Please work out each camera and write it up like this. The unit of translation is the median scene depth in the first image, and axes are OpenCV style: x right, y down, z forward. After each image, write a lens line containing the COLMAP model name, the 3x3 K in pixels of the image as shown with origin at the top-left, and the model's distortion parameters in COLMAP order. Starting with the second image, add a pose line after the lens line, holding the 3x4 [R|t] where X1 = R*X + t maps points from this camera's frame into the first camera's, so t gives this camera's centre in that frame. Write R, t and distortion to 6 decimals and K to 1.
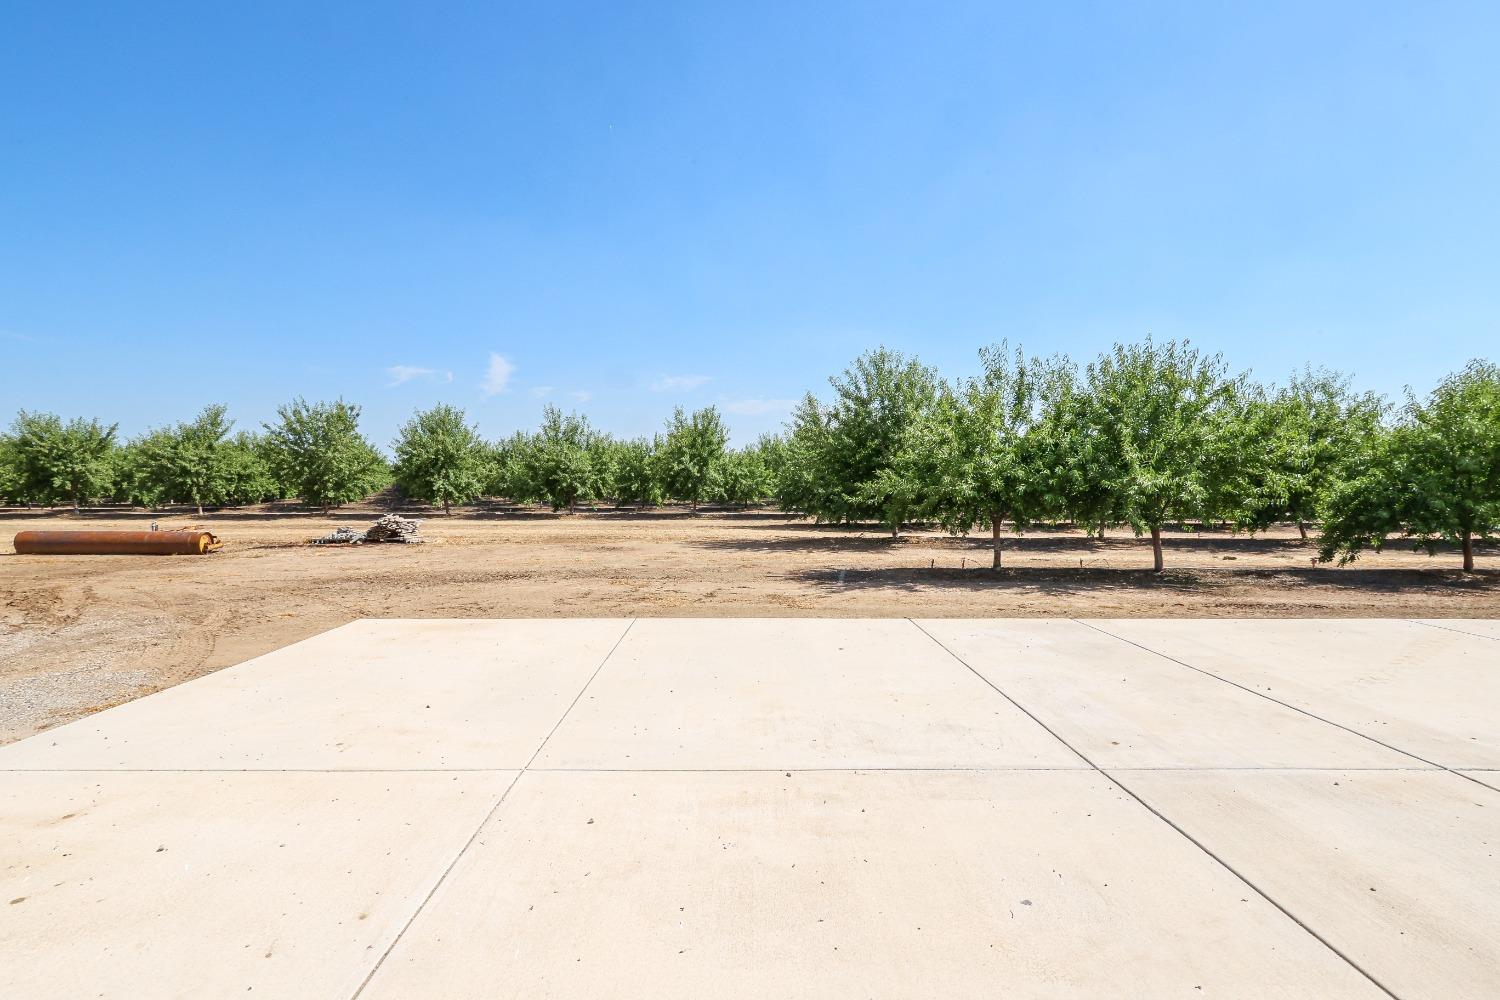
lens RADIAL K [[710.9, 0, 748.8], [0, 710.9, 506.3], [0, 0, 1]] dist [0.001859, 0.000575]
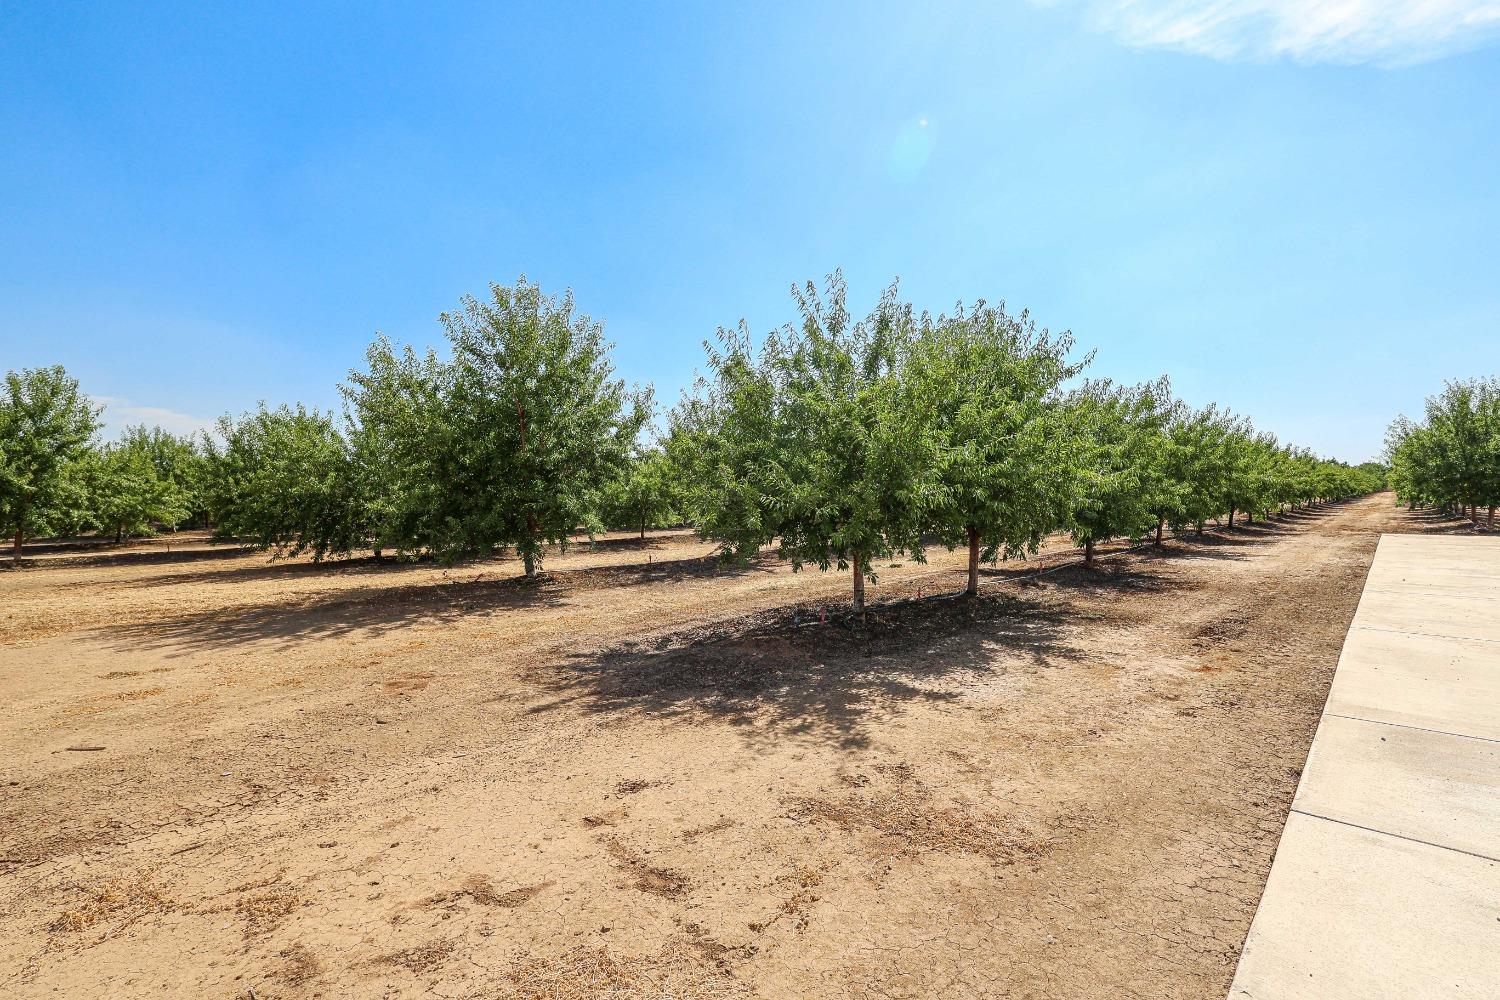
lens RADIAL K [[710.9, 0, 748.8], [0, 710.9, 506.3], [0, 0, 1]] dist [0.001859, 0.000575]
pose [[0.699850, -0.028836, 0.713708, -0.075451], [0.042842, 0.999080, -0.001644, -0.006156], [-0.713004, 0.031728, 0.700442, 0.235359]]
